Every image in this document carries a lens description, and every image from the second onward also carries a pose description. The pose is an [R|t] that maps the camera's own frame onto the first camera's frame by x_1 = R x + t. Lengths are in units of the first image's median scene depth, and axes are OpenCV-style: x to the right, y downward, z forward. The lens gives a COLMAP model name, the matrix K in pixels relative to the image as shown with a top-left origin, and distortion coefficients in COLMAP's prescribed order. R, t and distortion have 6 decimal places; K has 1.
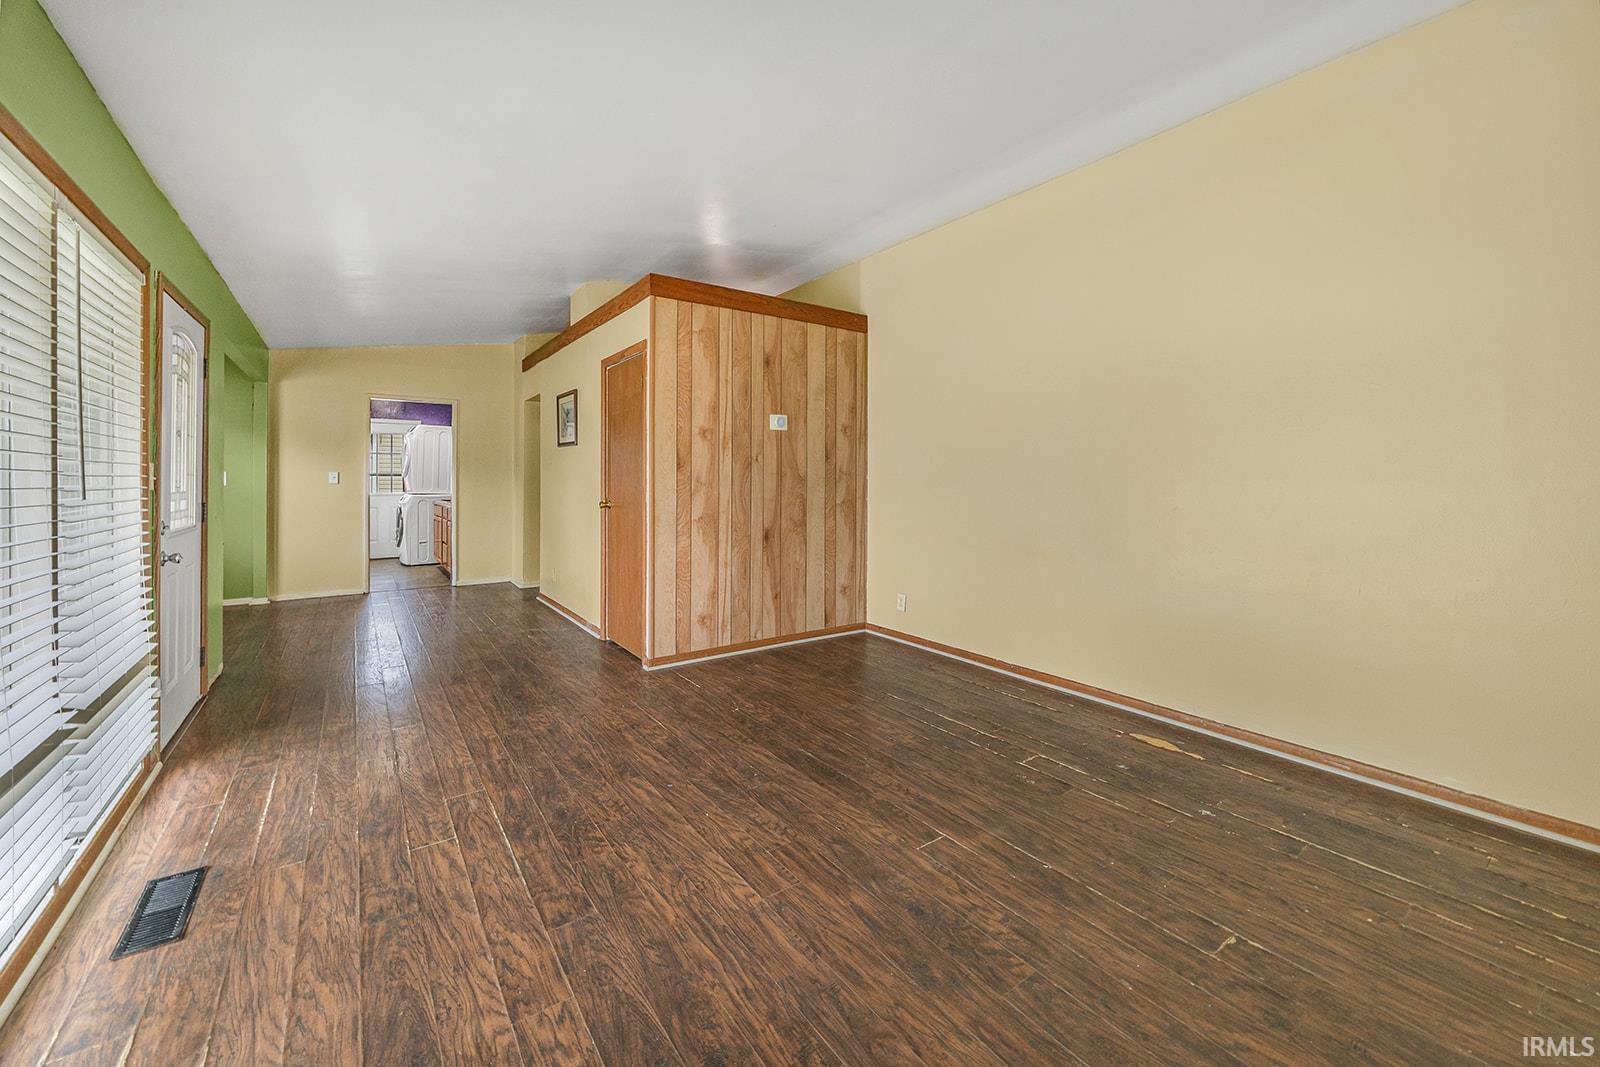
lens RADIAL K [[643.4, 0, 792.8], [0, 643.4, 477.0], [0, 0, 1]] dist [-0.001770, 0.000005]
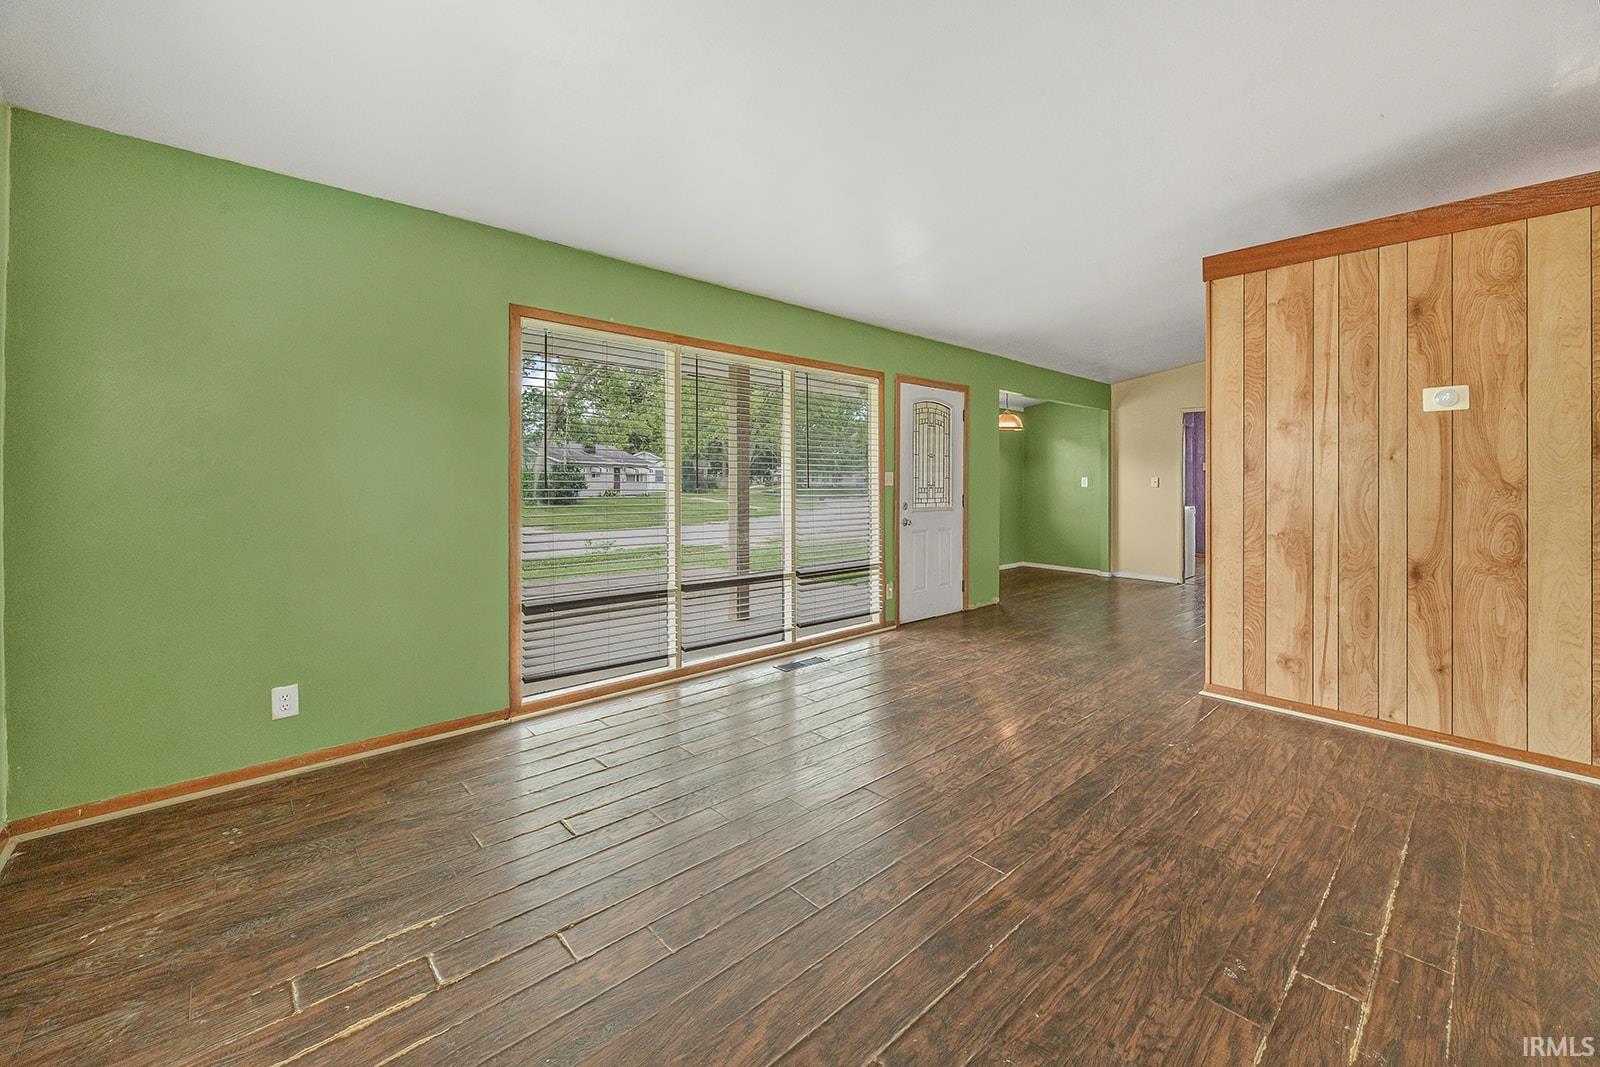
lens RADIAL K [[623.0, 0, 800.3], [0, 623.0, 477.4], [0, 0, 1]] dist [-0.001000, -0.000136]
pose [[0.119722, -0.002096, -0.992805, 0.790006], [-0.007427, 0.999968, -0.003007, 0.000639], [0.992780, 0.007734, 0.119703, 0.441055]]
